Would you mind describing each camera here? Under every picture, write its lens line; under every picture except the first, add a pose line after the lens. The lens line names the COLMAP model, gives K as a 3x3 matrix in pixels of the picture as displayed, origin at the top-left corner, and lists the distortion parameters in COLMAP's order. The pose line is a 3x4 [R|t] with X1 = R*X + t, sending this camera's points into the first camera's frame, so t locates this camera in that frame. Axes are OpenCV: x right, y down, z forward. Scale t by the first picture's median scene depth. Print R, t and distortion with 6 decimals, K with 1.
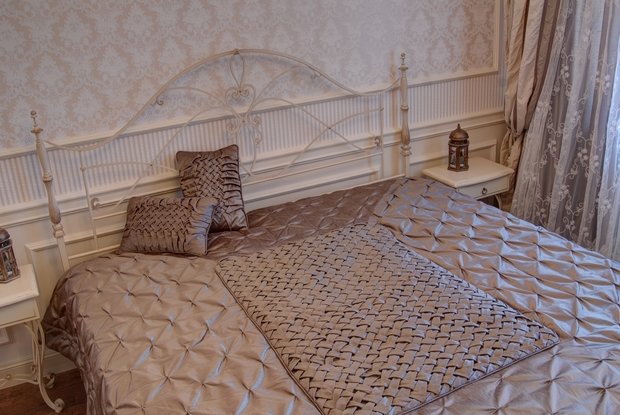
lens RADIAL K [[659.4, 0, 310.0], [0, 659.4, 207.5], [0, 0, 1]] dist [-0.160280, 0.129892]
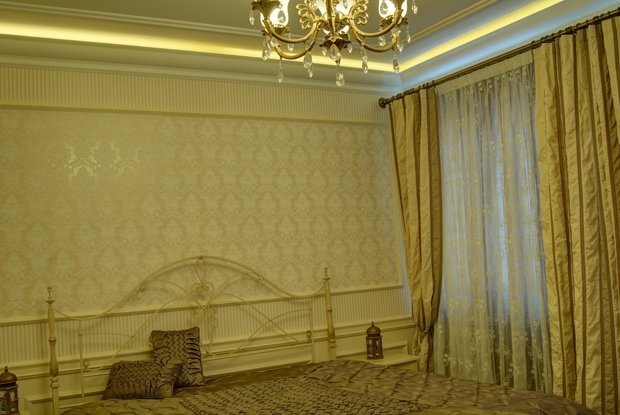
lens RADIAL K [[659.4, 0, 310.0], [0, 659.4, 207.5], [0, 0, 1]] dist [-0.160280, 0.129892]
pose [[0.997835, -0.000951, 0.065764, 0.025003], [0.030202, 0.894867, -0.445310, 0.278465], [-0.058427, 0.446332, 0.892958, -0.278180]]
